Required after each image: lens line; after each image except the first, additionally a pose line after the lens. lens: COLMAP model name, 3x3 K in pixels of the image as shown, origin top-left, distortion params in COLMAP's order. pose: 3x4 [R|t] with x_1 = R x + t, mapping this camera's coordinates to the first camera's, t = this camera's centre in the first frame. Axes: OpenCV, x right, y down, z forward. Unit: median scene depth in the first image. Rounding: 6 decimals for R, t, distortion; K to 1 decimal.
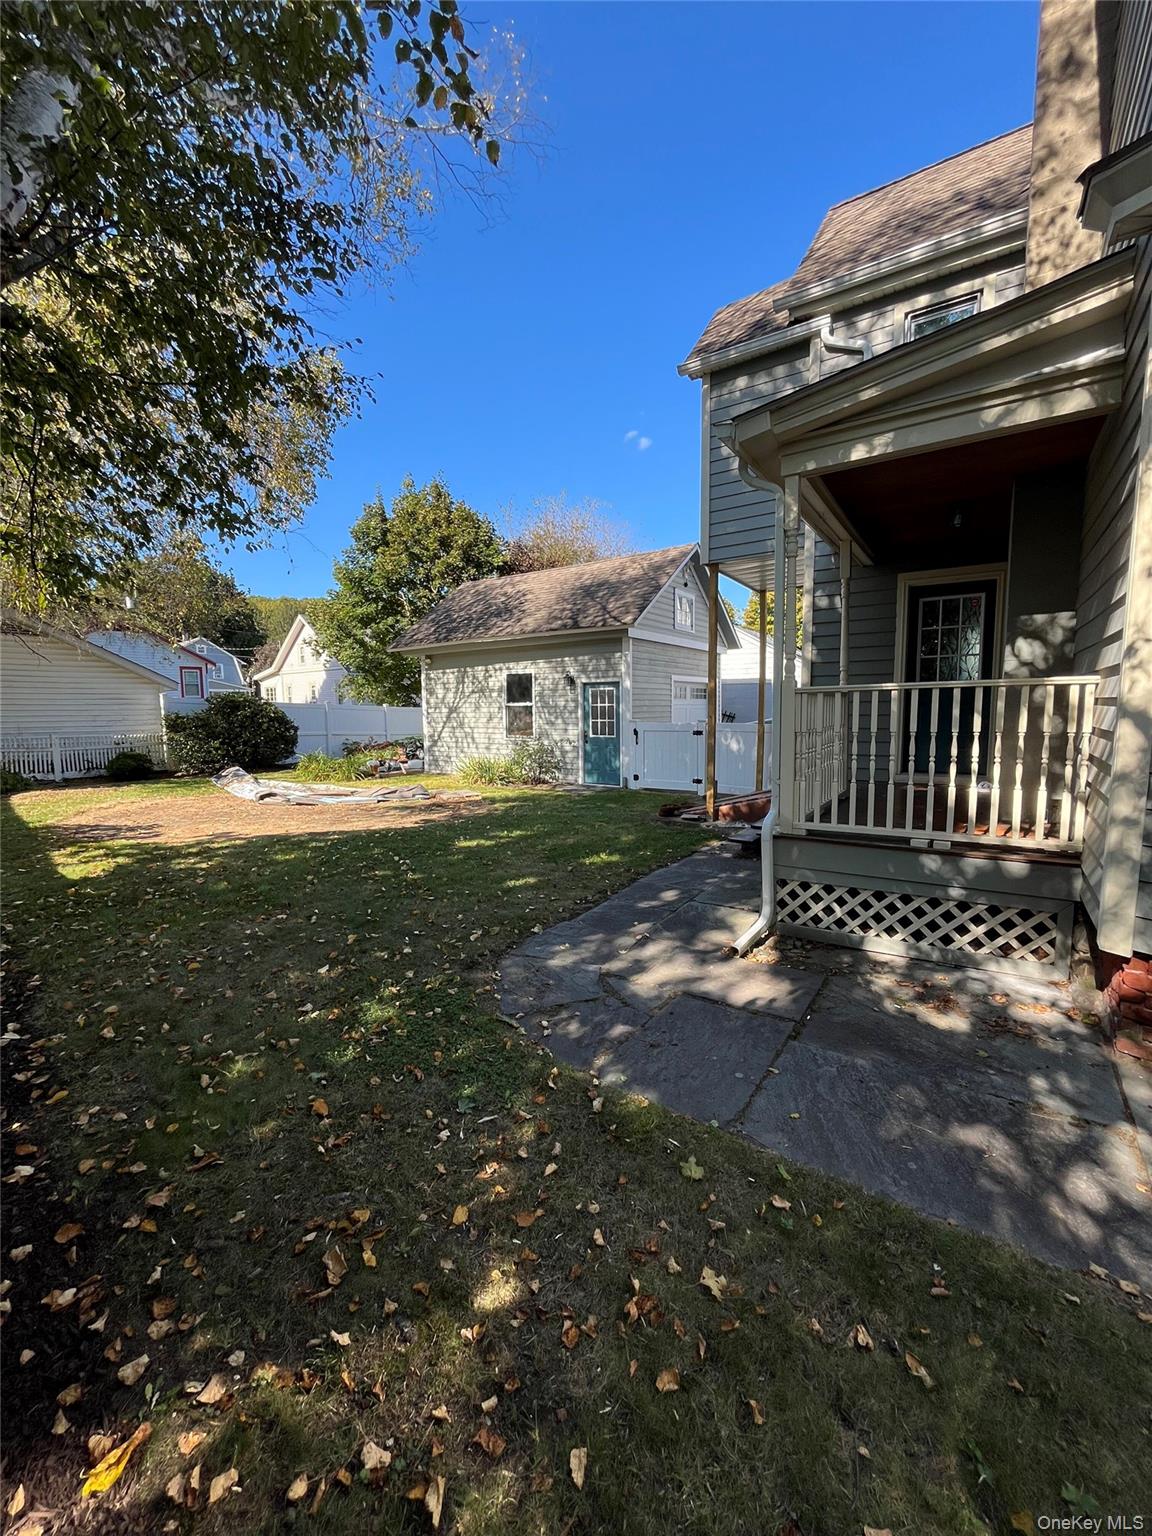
lens RADIAL K [[615.5, 0, 576.0], [0, 615.5, 775.3], [0, 0, 1]] dist [0.003836, 0.000030]
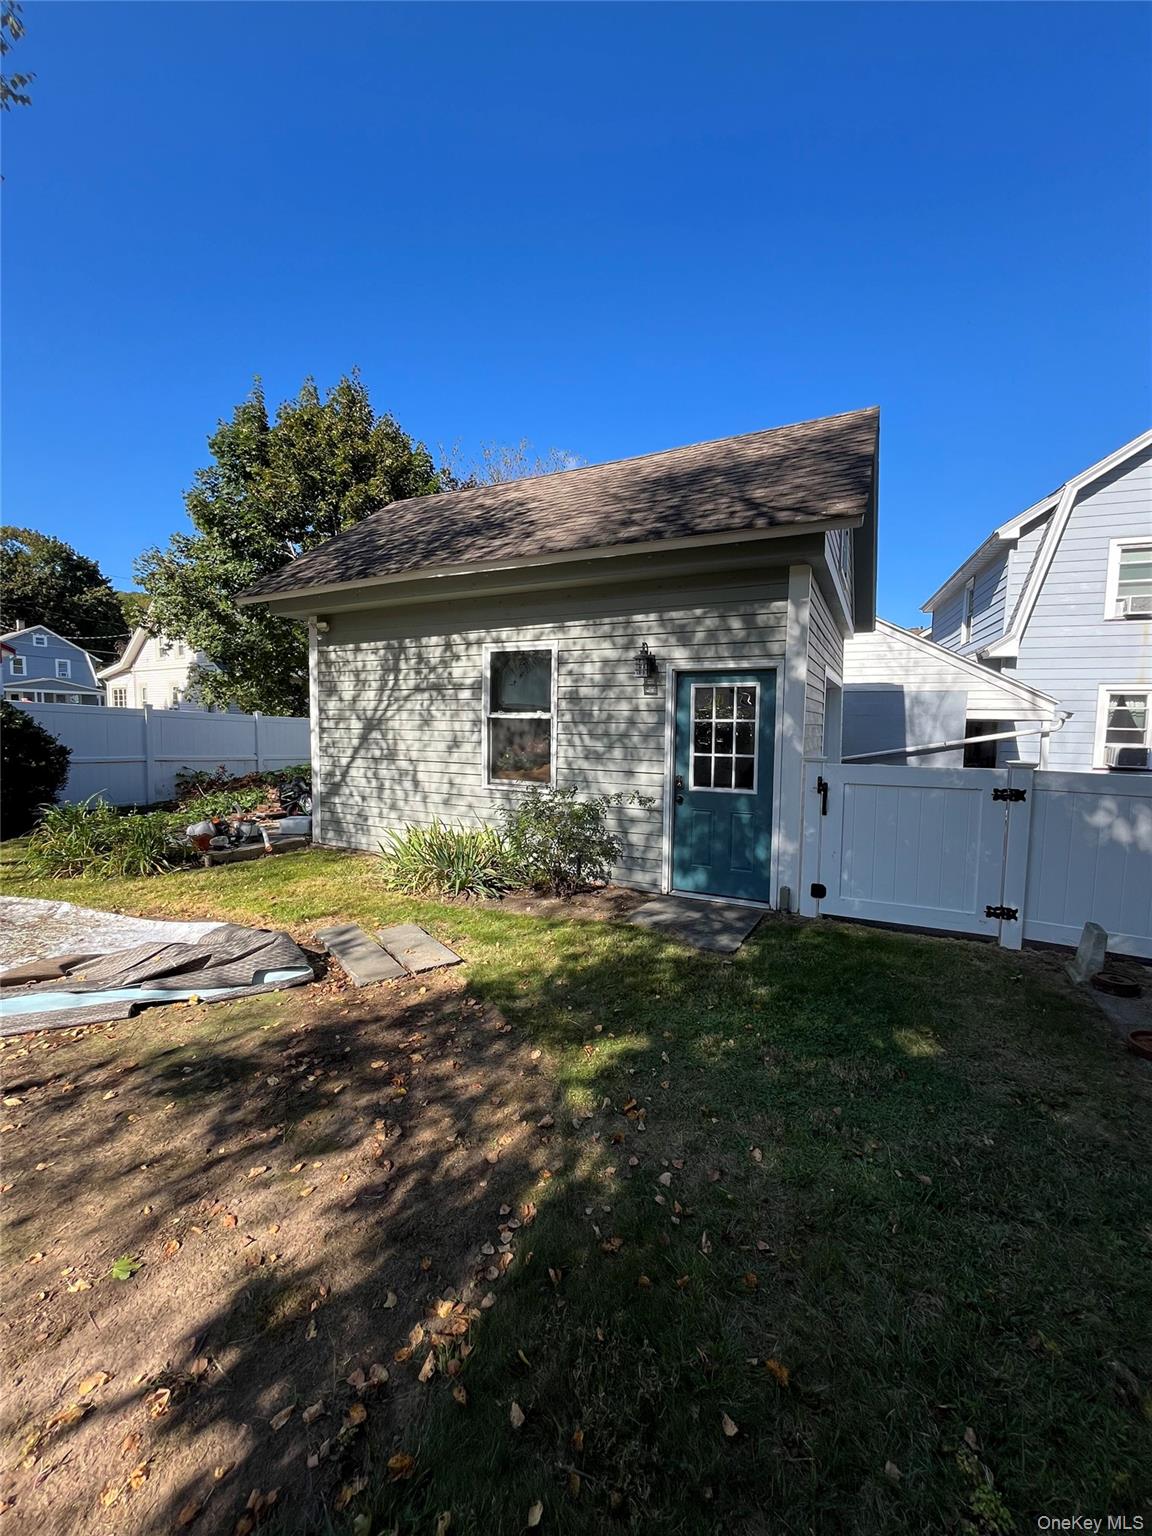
lens RADIAL K [[615.5, 0, 579.1], [0, 615.5, 764.4], [0, 0, 1]] dist [0.003836, 0.000030]
pose [[0.989909, 0.009955, 0.141357, -0.111982], [-0.004005, 0.999096, -0.042315, -0.056405], [-0.141651, 0.041322, 0.989054, 0.514360]]
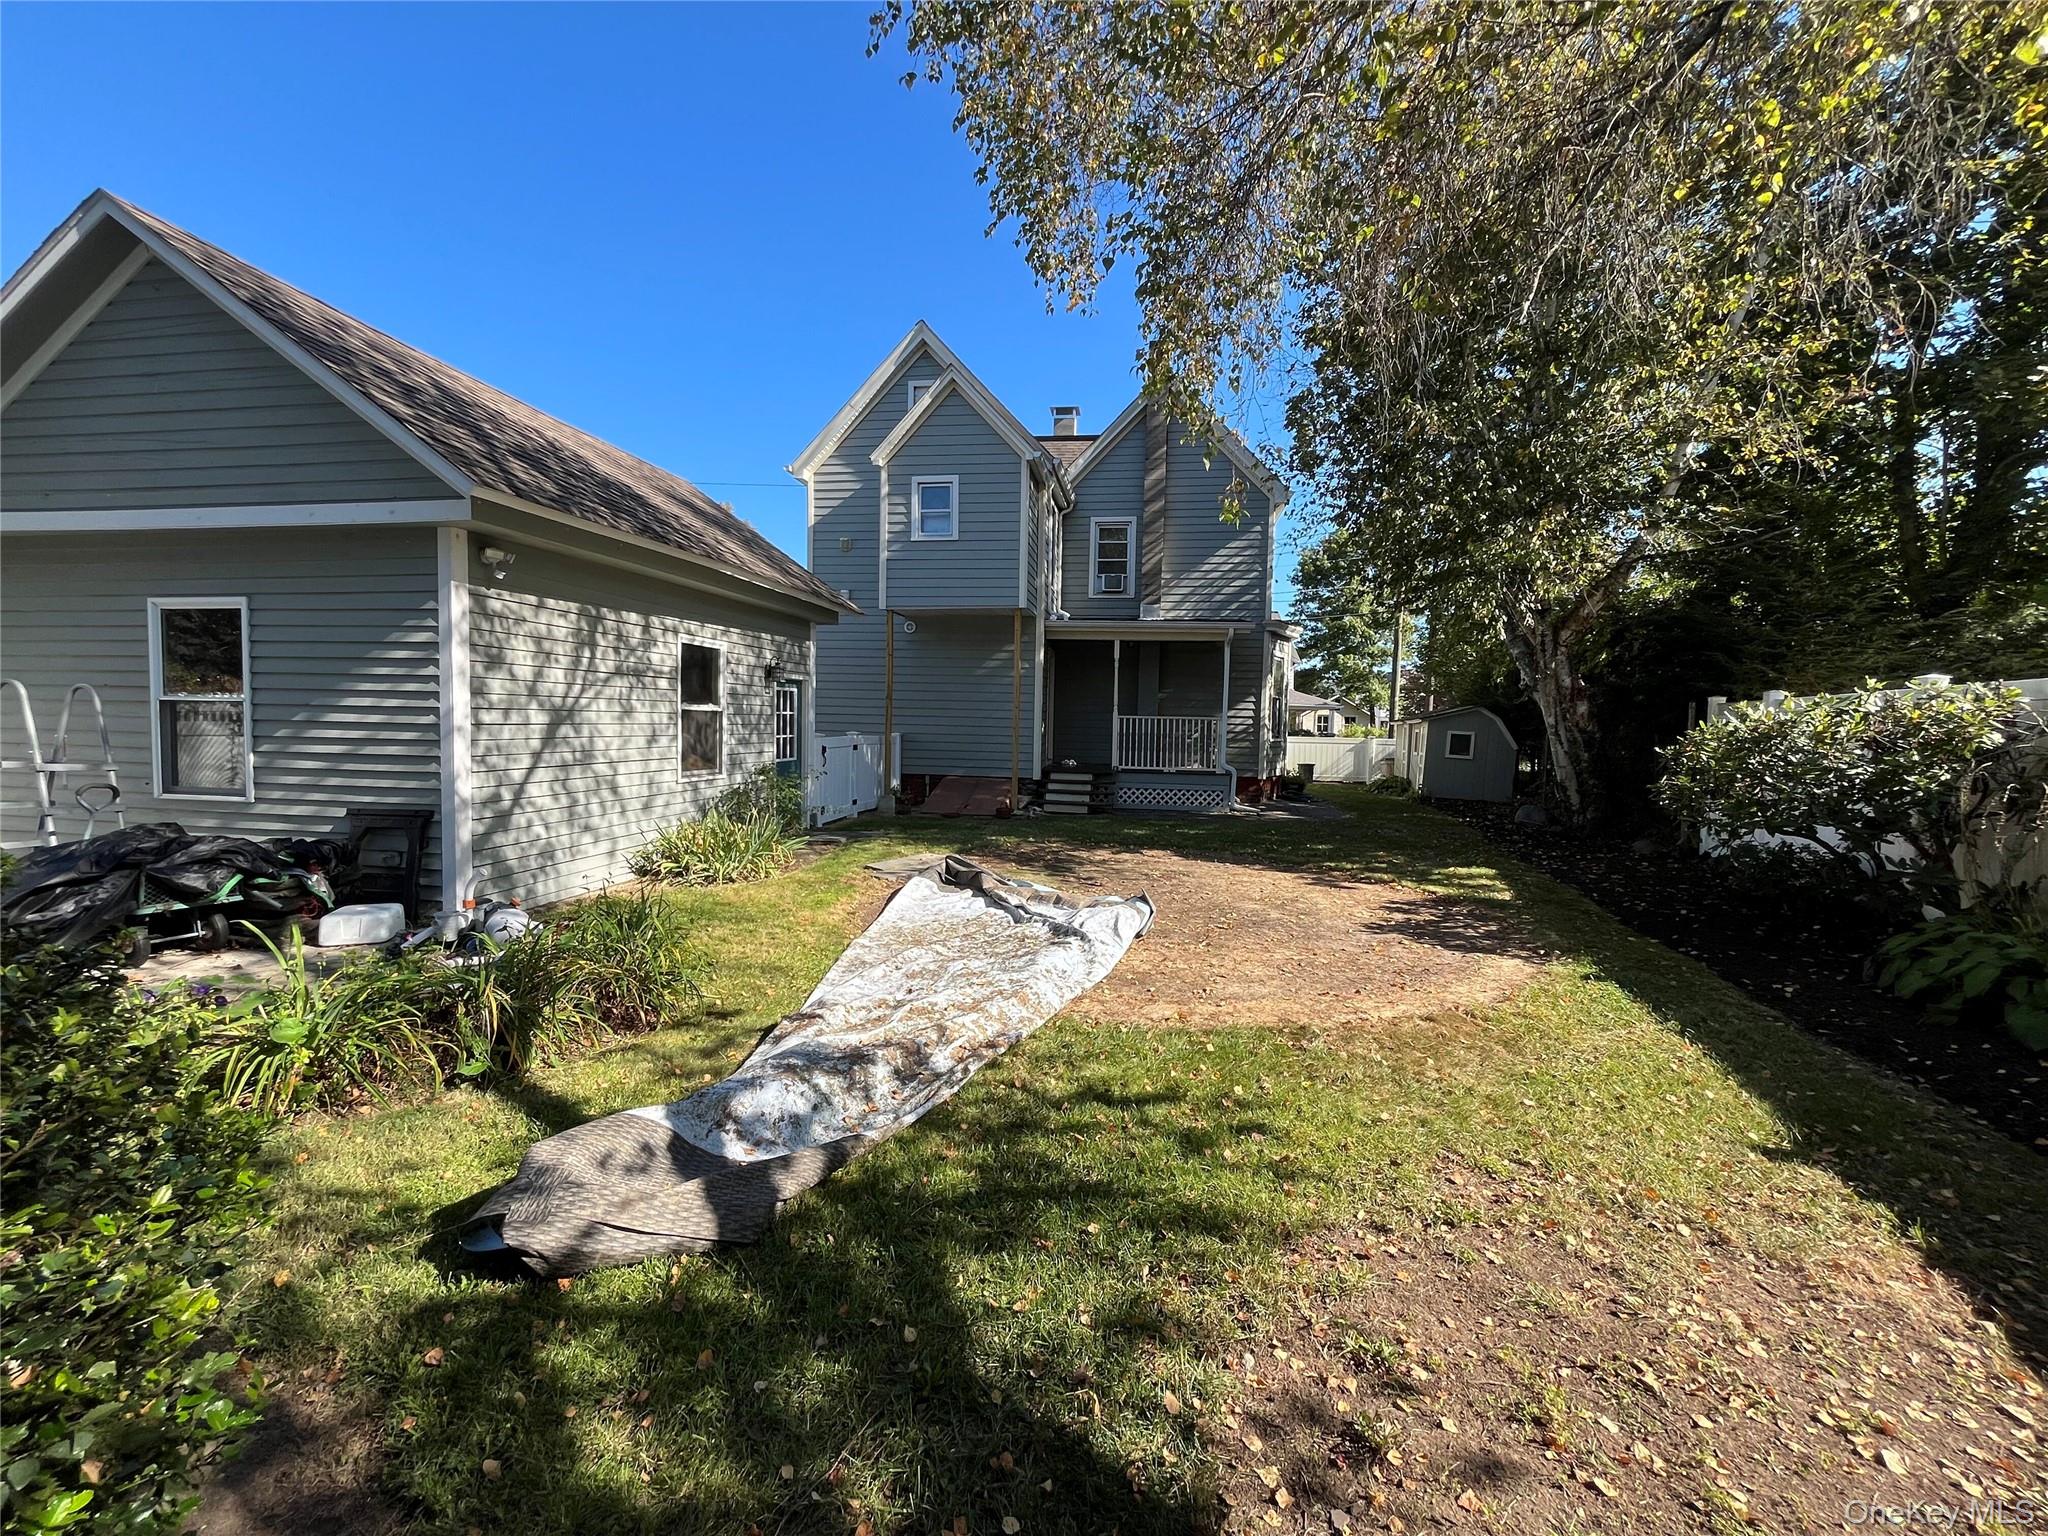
lens RADIAL K [[820.7, 0, 1020.3], [0, 820.7, 762.5], [0, 0, 1]] dist [0.003836, 0.000030]
pose [[-0.413321, -0.040588, 0.909680, -0.786960], [0.092534, 0.991962, 0.086303, -0.102754], [-0.905871, 0.119848, -0.406243, 1.021423]]
